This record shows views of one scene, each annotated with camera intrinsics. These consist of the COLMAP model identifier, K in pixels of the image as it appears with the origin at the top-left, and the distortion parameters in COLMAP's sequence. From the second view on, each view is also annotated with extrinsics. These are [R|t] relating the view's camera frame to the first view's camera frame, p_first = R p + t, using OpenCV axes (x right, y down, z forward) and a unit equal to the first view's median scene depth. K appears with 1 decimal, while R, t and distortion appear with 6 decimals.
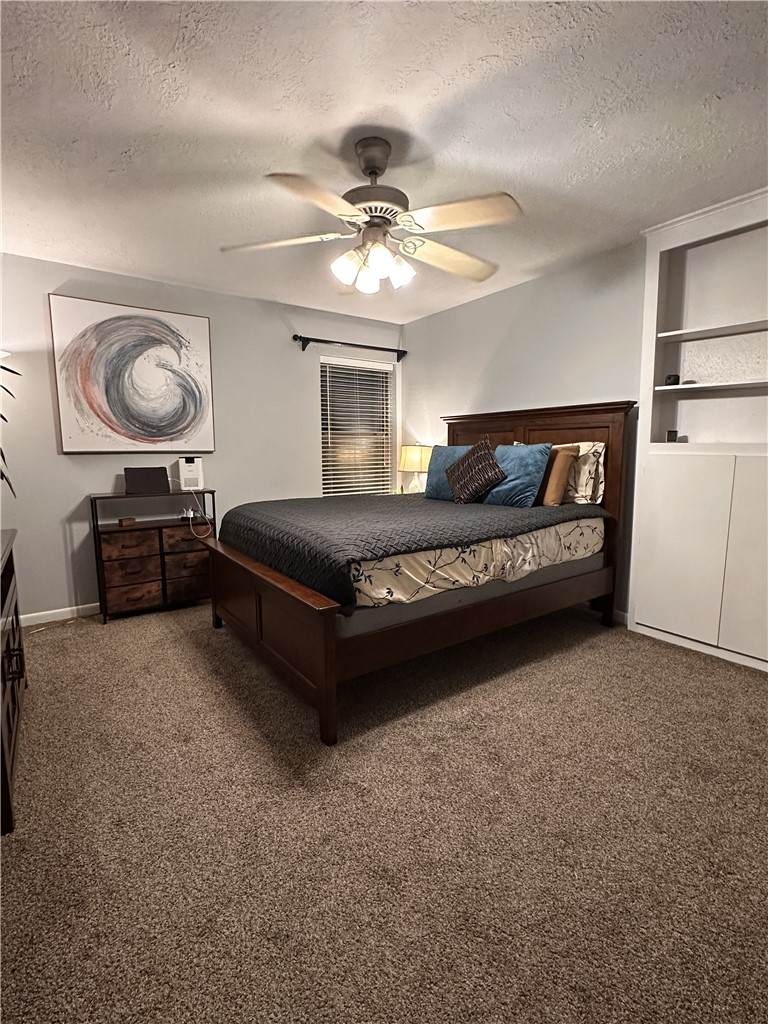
lens RADIAL K [[486.7, 0, 380.4], [0, 486.7, 511.6], [0, 0, 1]] dist [-0.000689, 0.000266]
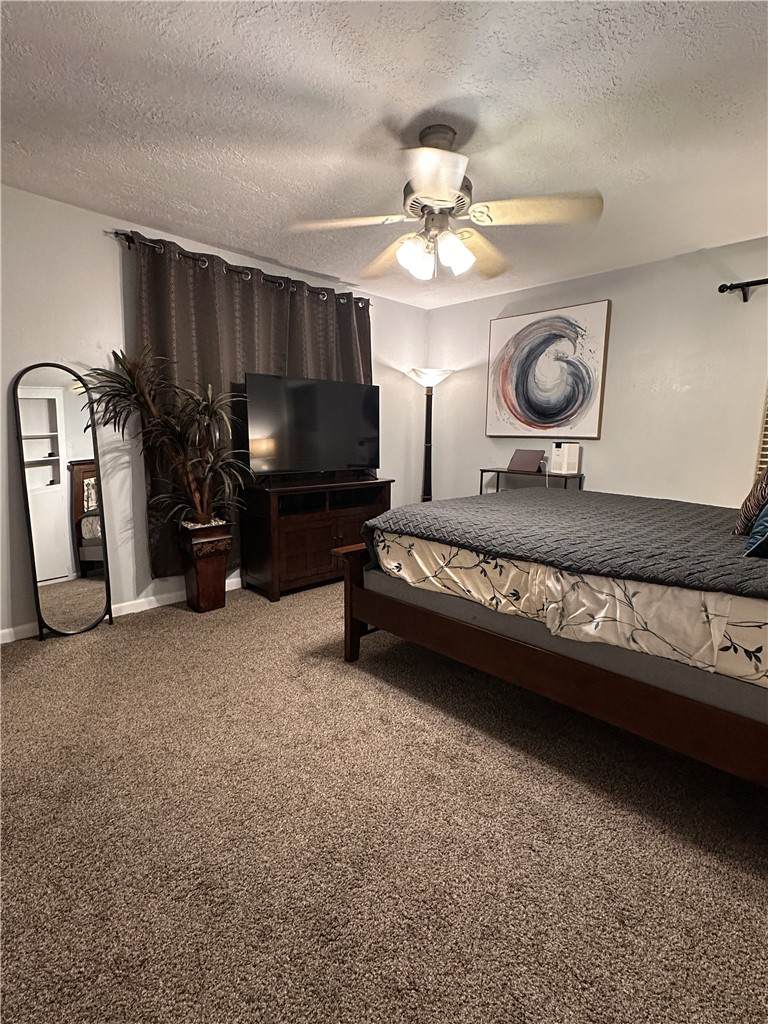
lens RADIAL K [[486.7, 0, 379.0], [0, 486.7, 510.0], [0, 0, 1]] dist [-0.000689, 0.000266]
pose [[0.153241, 0.161407, -0.974918, 0.859290], [-0.141084, 0.980037, 0.140079, -0.084636], [0.978066, 0.116080, 0.172954, 0.629776]]
